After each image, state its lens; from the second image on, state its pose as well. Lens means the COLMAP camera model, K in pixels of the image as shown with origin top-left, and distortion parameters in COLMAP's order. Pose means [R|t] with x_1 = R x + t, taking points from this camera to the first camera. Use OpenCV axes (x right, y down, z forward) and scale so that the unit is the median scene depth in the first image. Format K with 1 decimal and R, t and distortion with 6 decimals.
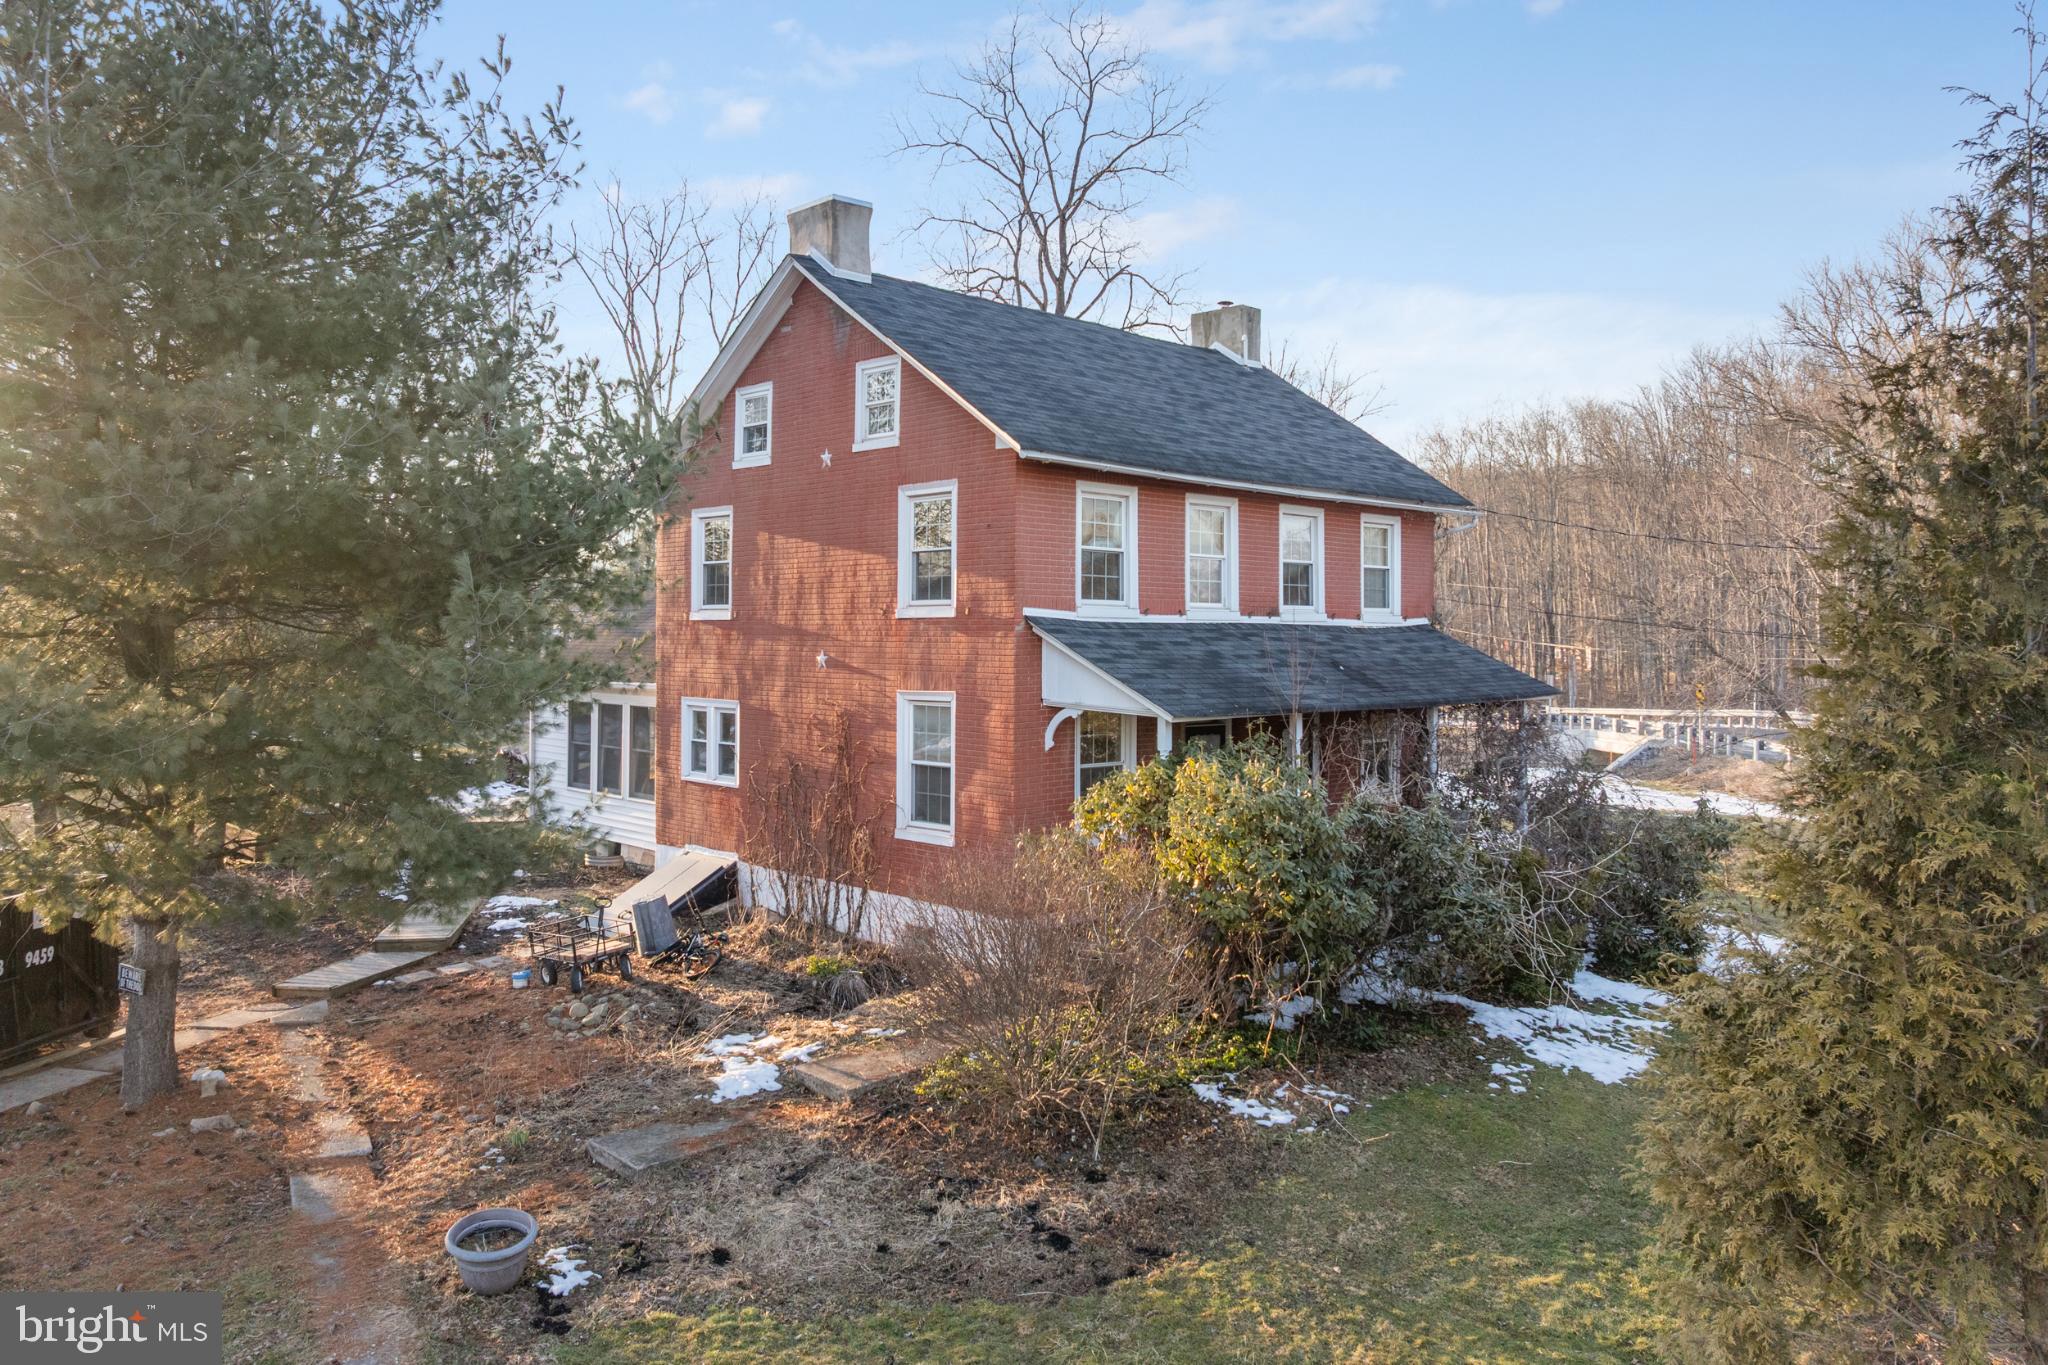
lens RADIAL K [[1436.6, 0, 1026.5], [0, 1436.6, 575.9], [0, 0, 1]] dist [-0.033714, -0.002848]
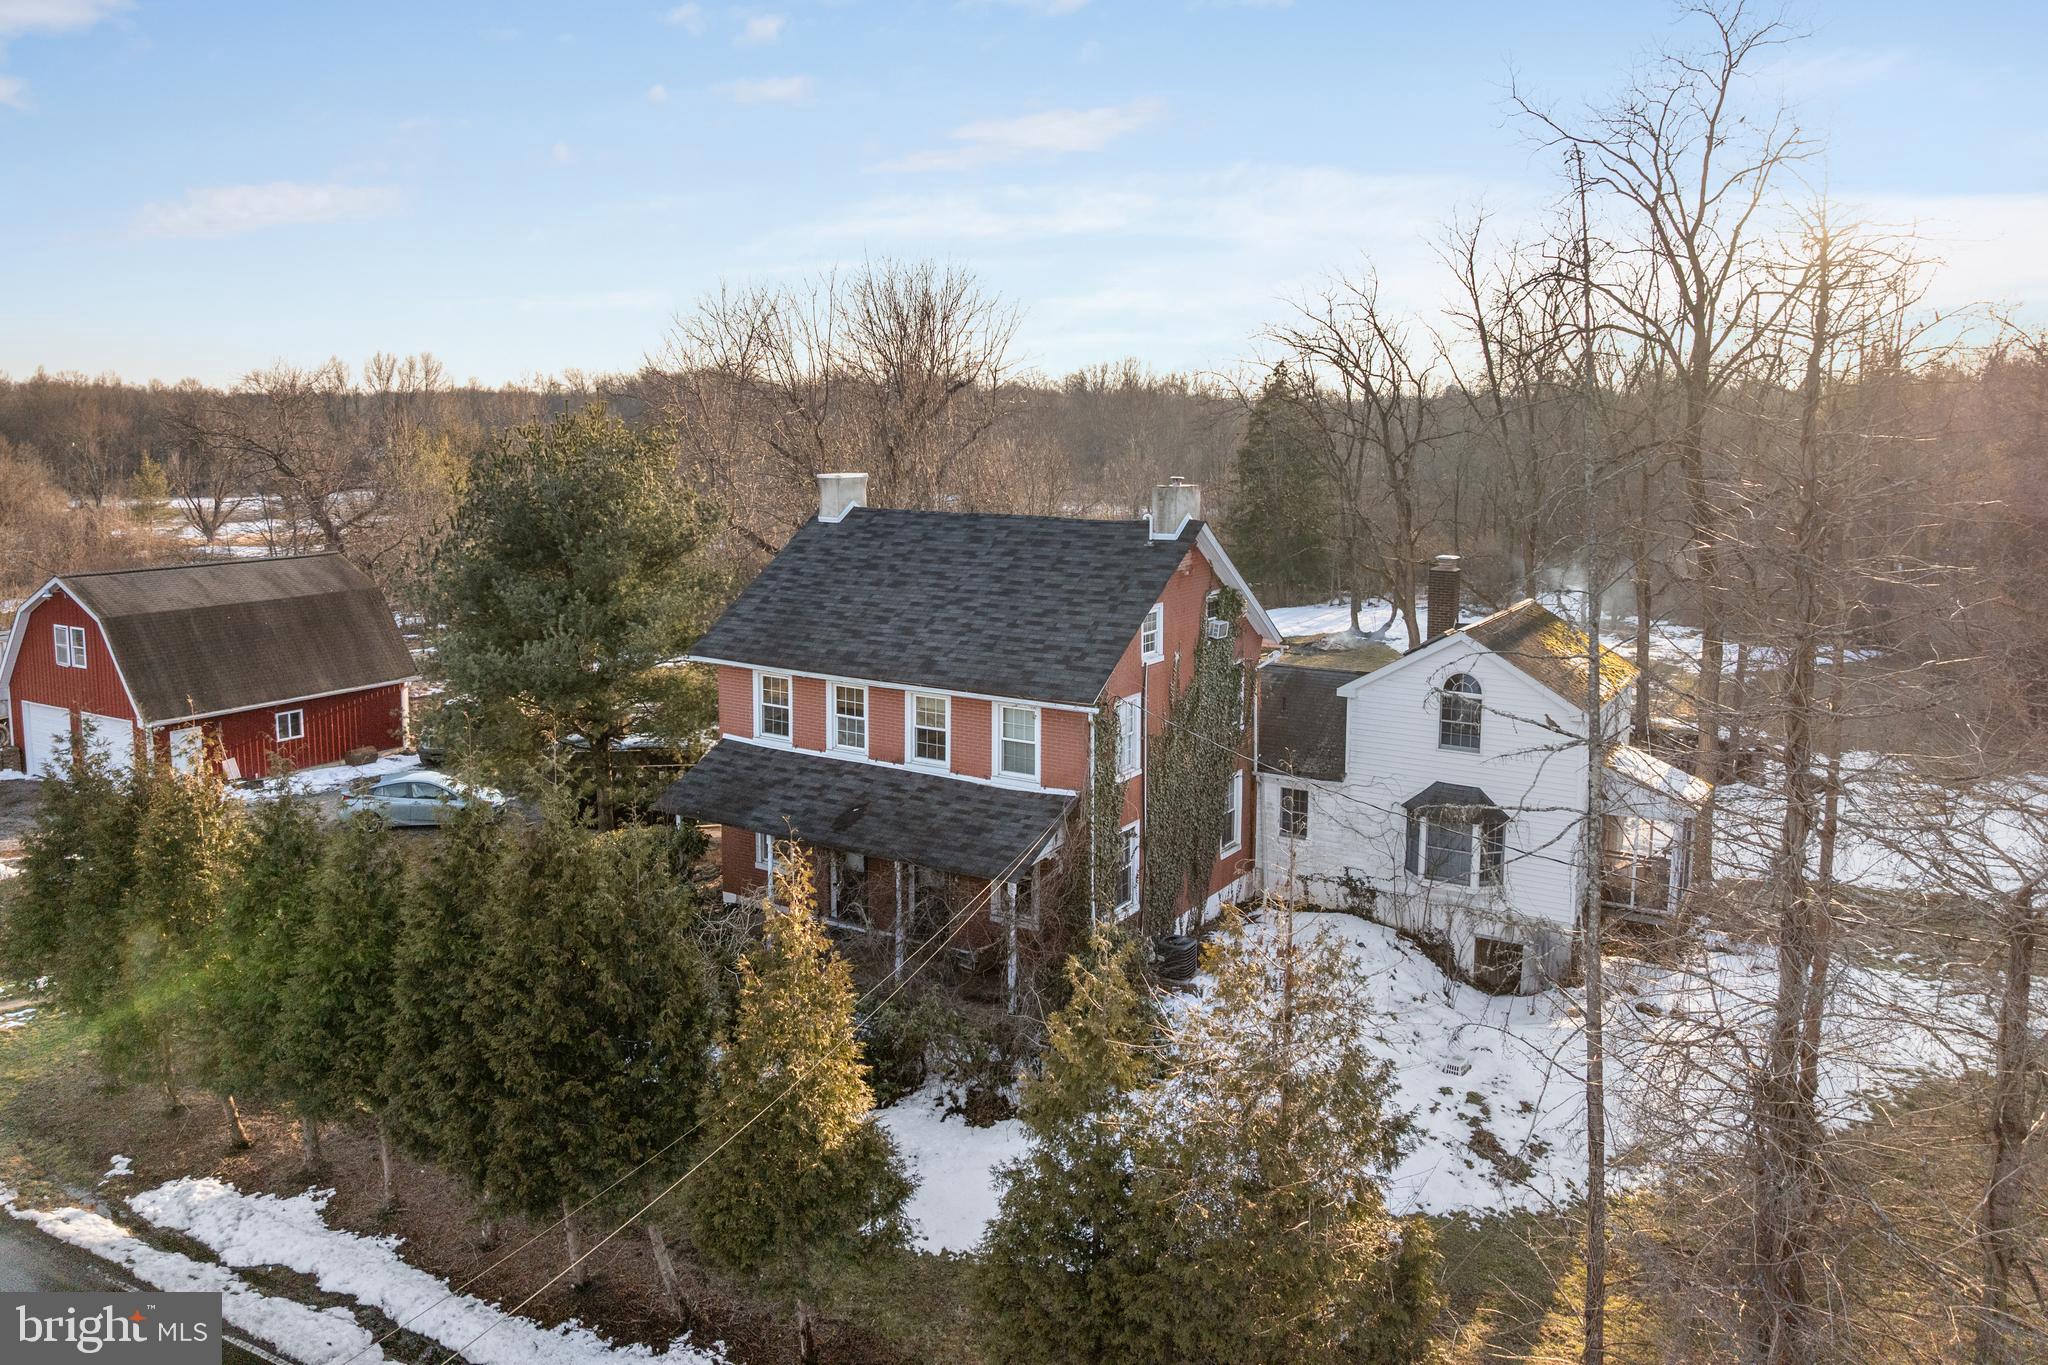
lens RADIAL K [[1436.6, 0, 1026.5], [0, 1436.6, 575.9], [0, 0, 1]] dist [-0.033714, -0.002848]
pose [[0.242120, 0.096157, -0.965470, 1.732026], [0.033957, 0.993628, 0.107477, -0.339840], [0.969652, -0.058807, 0.237312, 0.877033]]
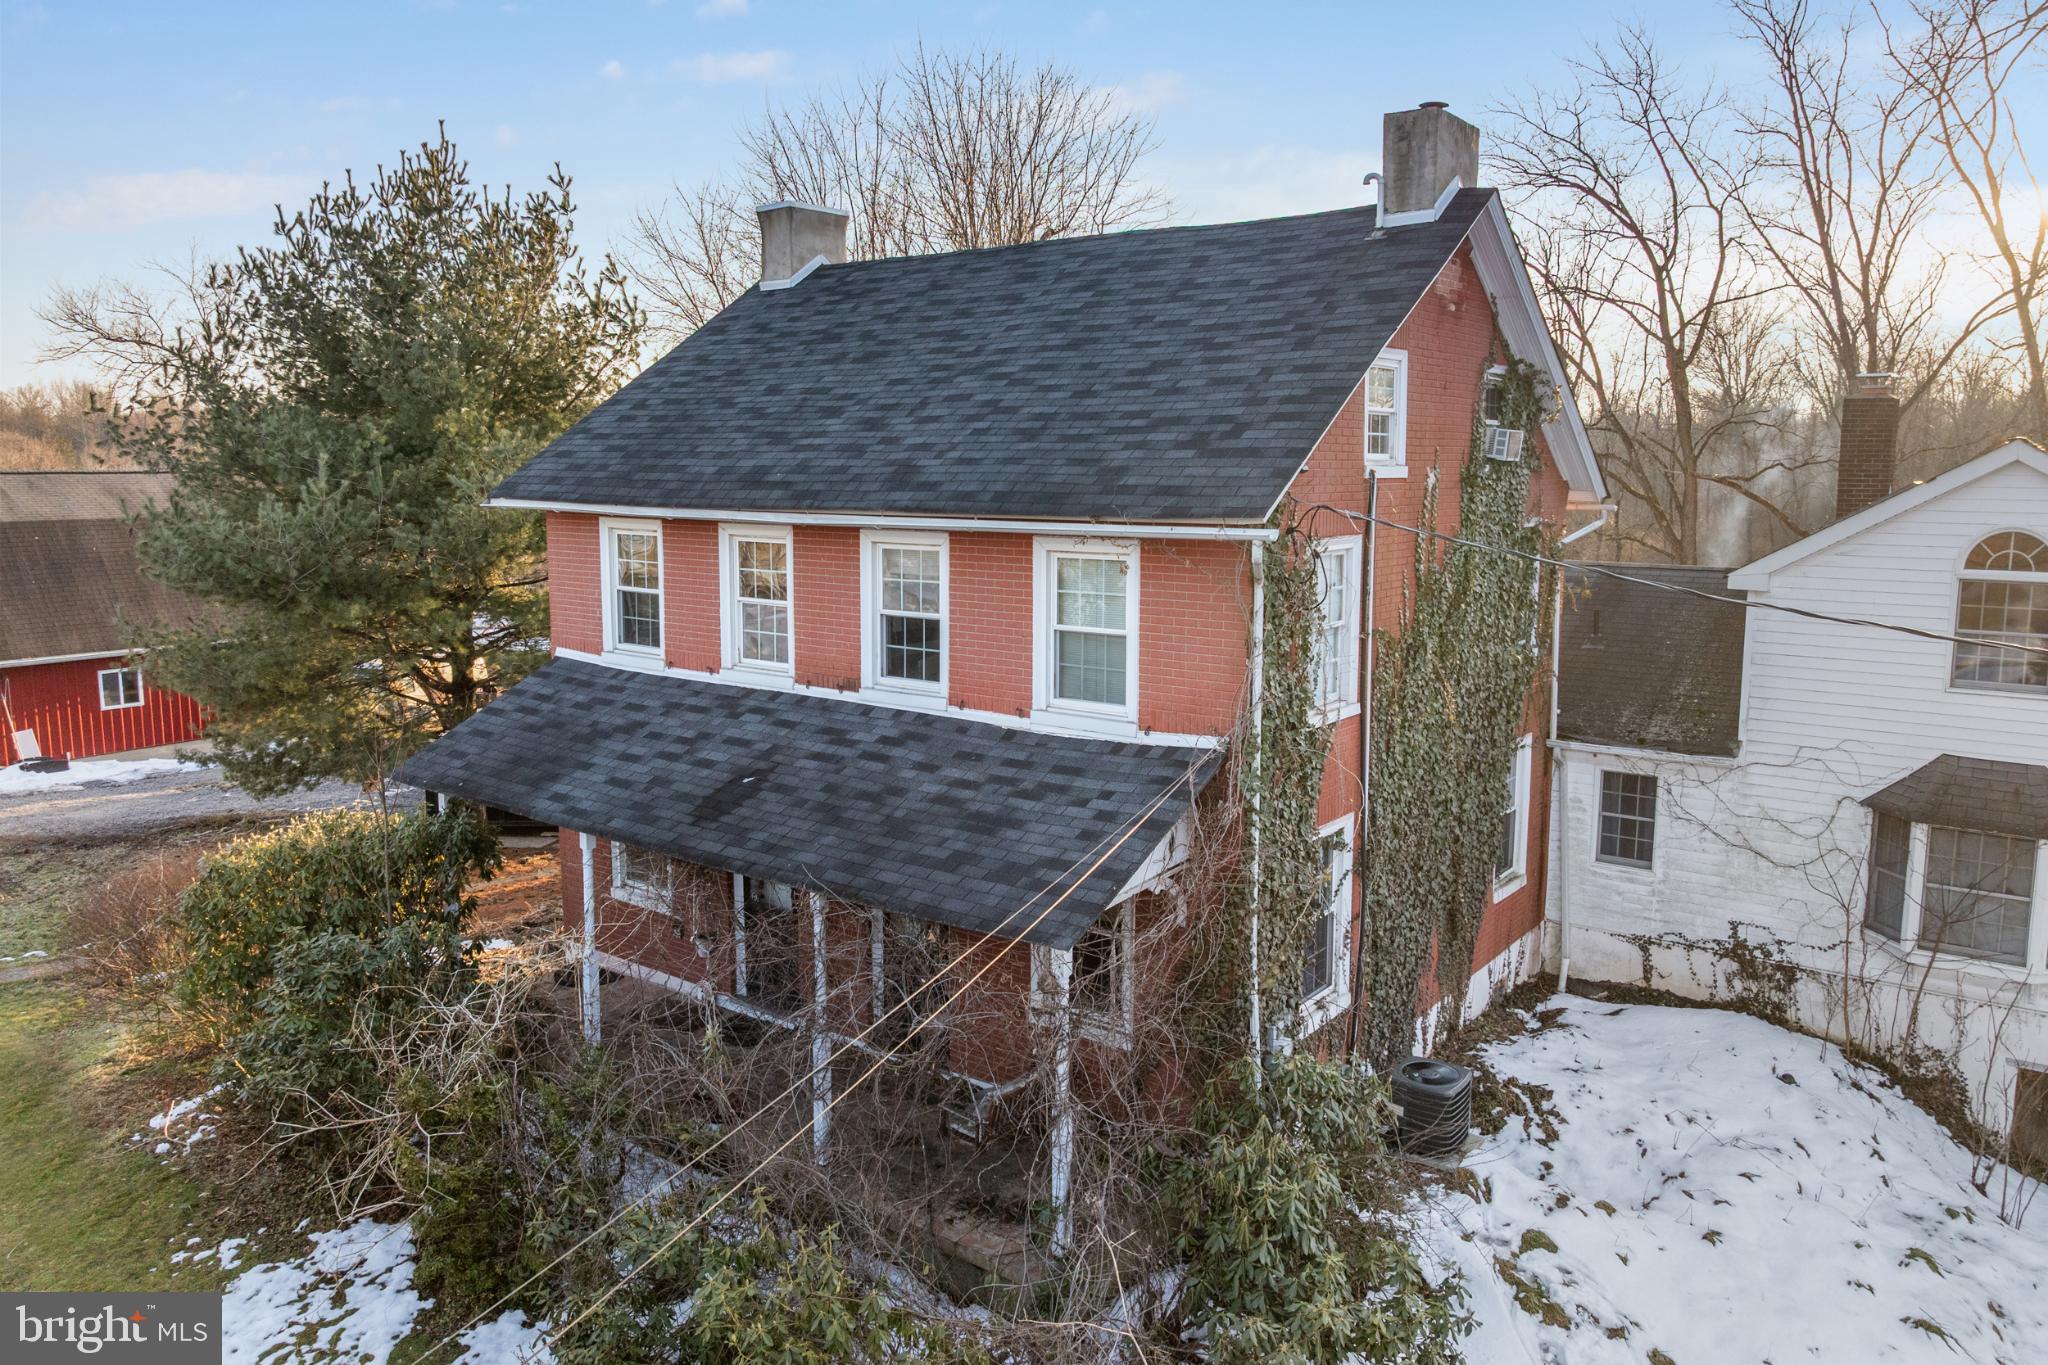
lens RADIAL K [[1436.3, 0, 1029.4], [0, 1436.3, 648.5], [0, 0, 1]] dist [-0.038252, -0.000217]
pose [[0.154855, 0.120864, -0.980516, 0.956245], [0.036859, 0.991090, 0.127989, -0.086079], [0.987249, -0.055960, 0.149020, 1.085542]]
